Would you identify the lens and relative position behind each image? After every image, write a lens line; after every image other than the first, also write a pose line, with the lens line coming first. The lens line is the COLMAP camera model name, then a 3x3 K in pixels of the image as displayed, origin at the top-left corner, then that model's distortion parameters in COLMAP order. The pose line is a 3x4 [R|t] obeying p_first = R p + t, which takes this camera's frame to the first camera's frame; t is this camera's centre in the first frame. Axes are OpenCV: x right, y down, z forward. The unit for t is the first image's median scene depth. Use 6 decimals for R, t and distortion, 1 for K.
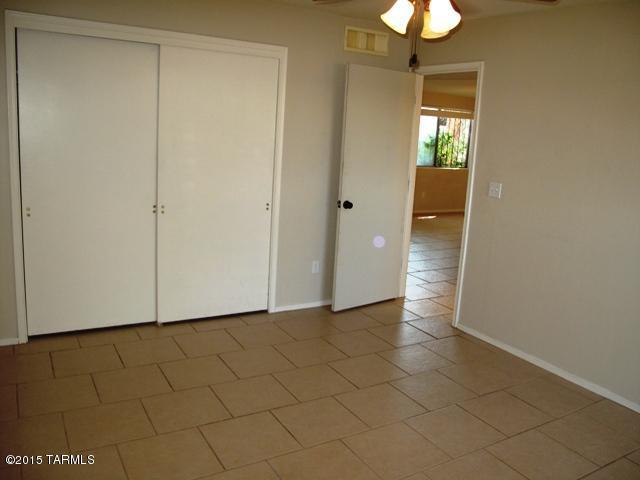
lens RADIAL K [[535.9, 0, 320.0], [0, 535.9, 240.0], [0, 0, 1]] dist [-0.111564, 0.079235]
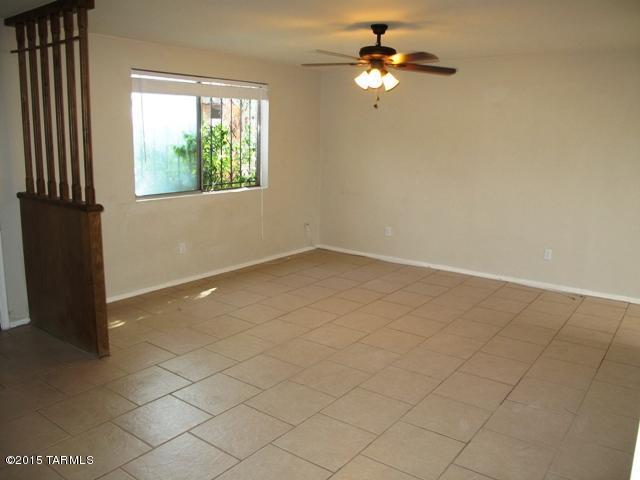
lens RADIAL K [[535.9, 0, 320.0], [0, 535.9, 240.0], [0, 0, 1]] dist [-0.111564, 0.079235]
pose [[0.922640, -0.104429, 0.371255, 0.120691], [0.098332, 0.994525, 0.035371, -0.094213], [-0.372916, 0.003872, 0.927857, 0.453926]]
